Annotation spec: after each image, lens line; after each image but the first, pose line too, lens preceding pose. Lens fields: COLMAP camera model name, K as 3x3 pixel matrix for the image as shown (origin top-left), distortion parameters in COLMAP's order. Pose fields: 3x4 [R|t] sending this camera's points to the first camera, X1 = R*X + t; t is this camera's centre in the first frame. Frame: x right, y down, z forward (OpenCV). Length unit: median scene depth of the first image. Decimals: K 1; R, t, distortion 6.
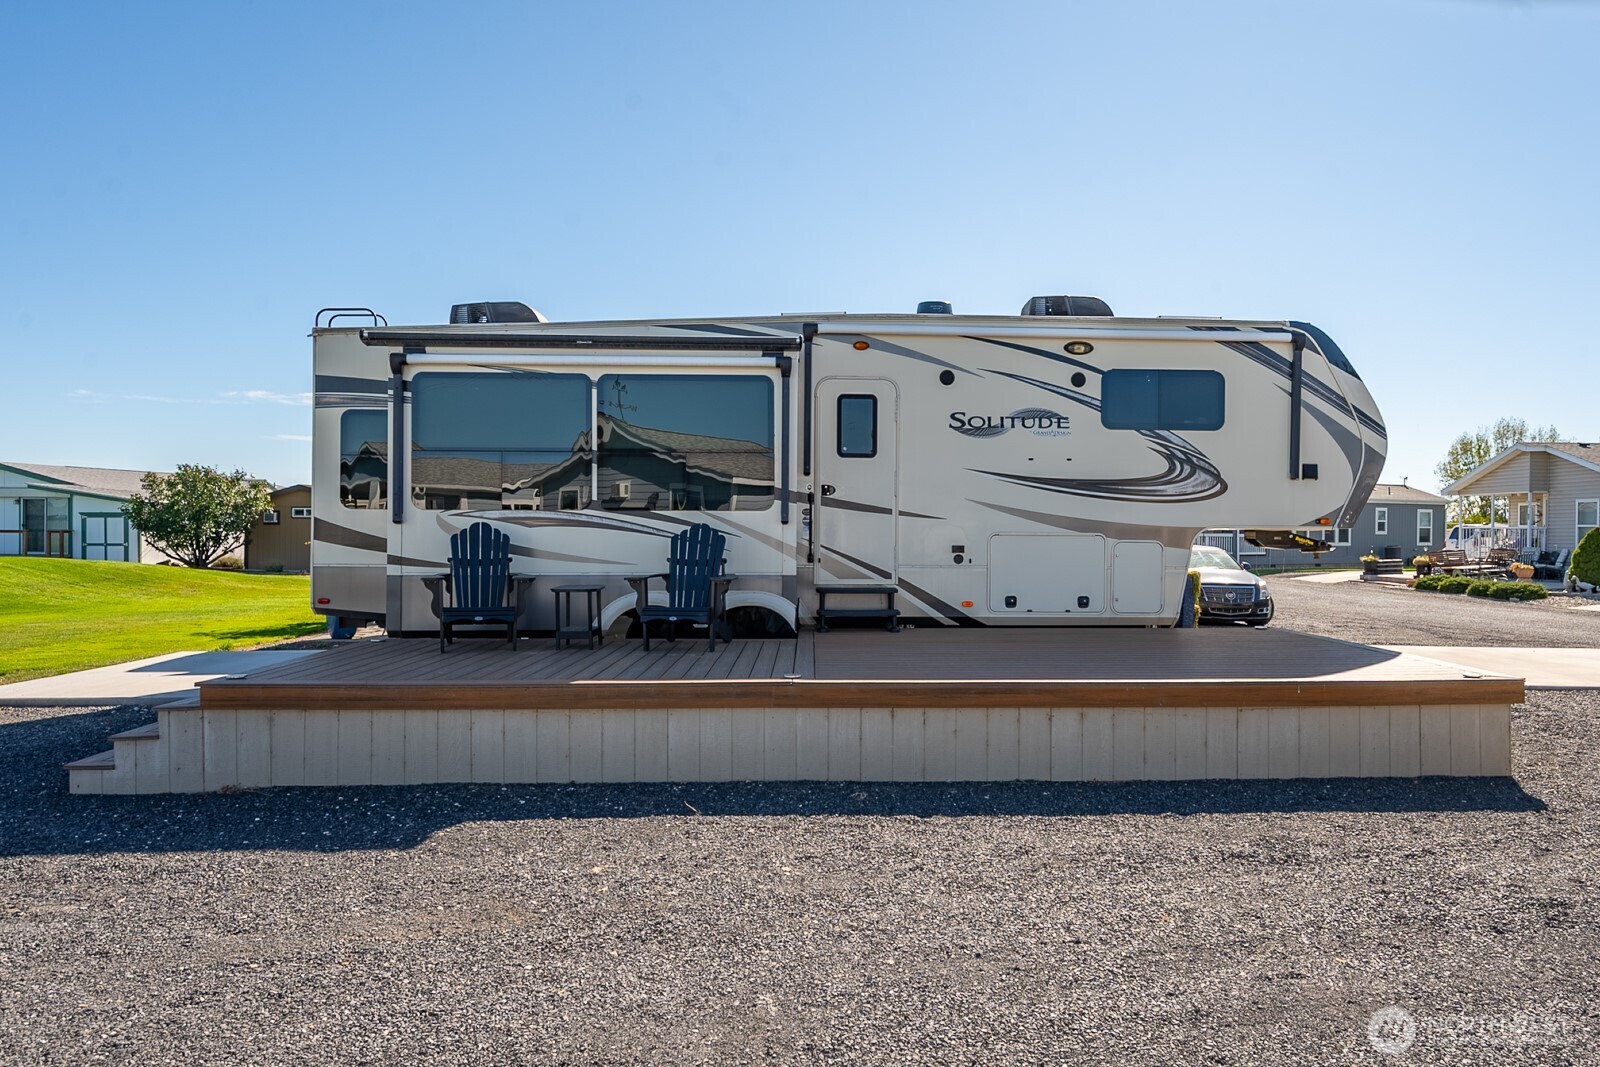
lens RADIAL K [[1119.4, 0, 815.7], [0, 1119.4, 537.1], [0, 0, 1]] dist [0.000812, 0.002371]
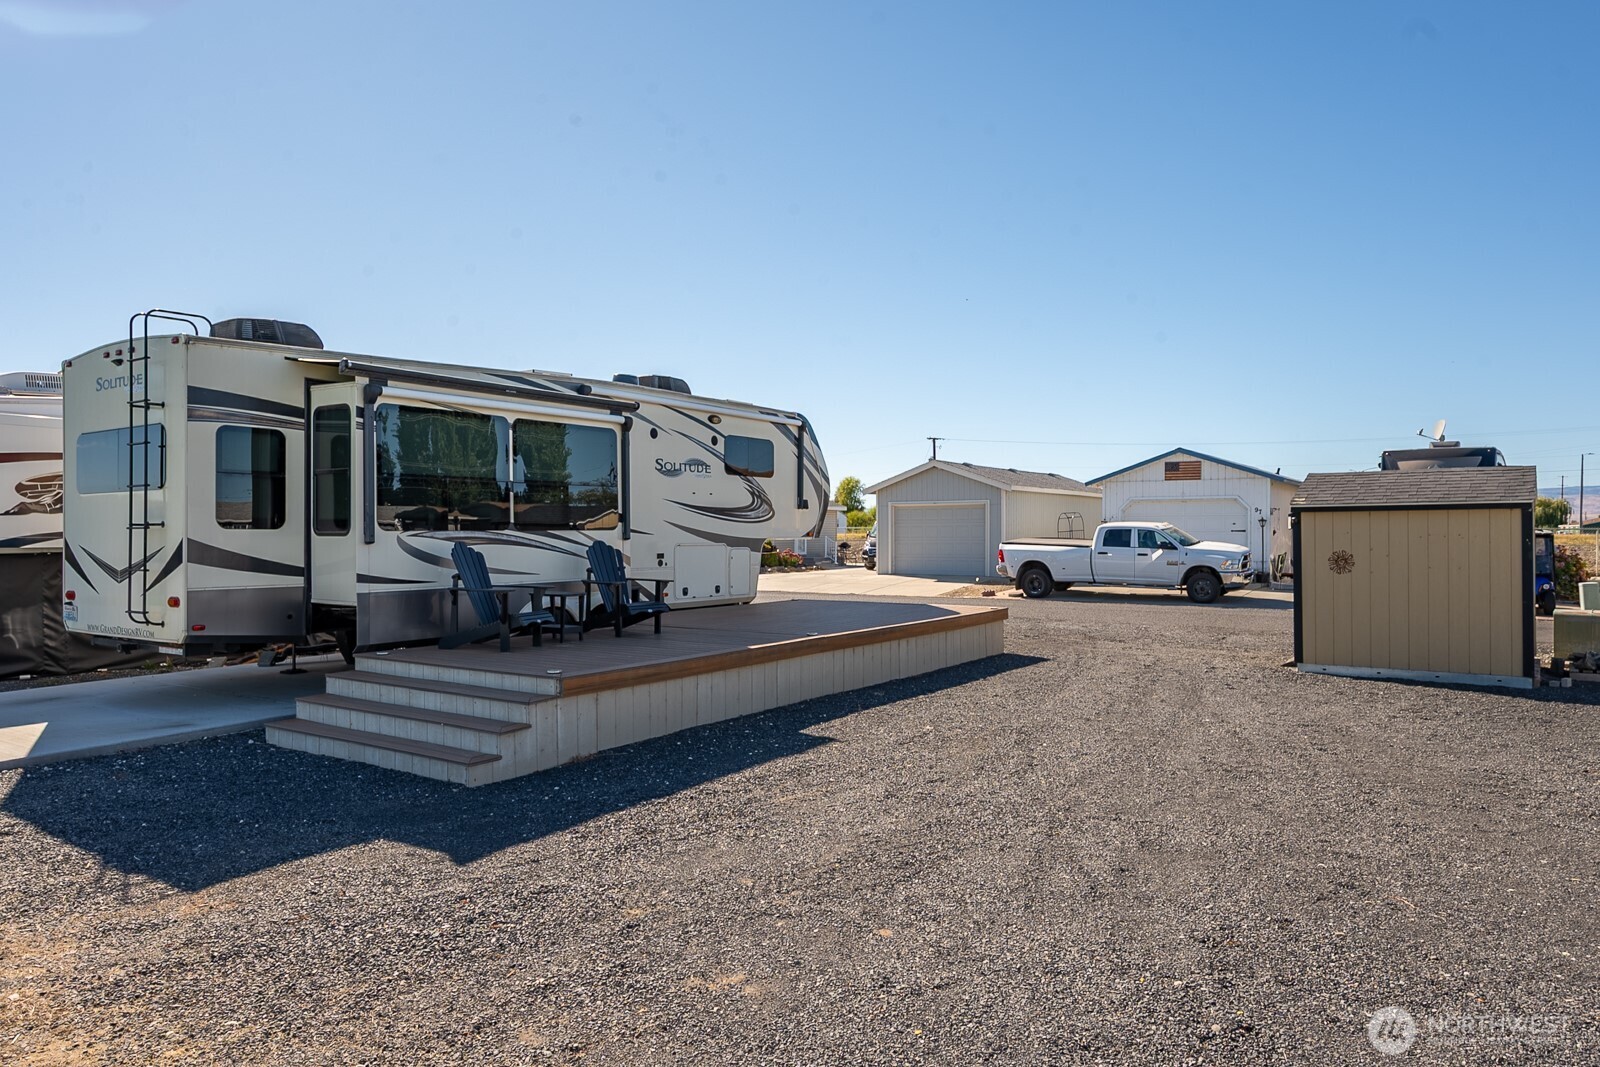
lens RADIAL K [[1119.4, 0, 801.6], [0, 1119.4, 538.0], [0, 0, 1]] dist [0.000812, 0.002371]
pose [[0.574540, -0.010837, 0.818404, -0.921576], [0.012198, 0.999915, 0.004678, -0.016339], [-0.818385, 0.007295, 0.574624, 0.048302]]
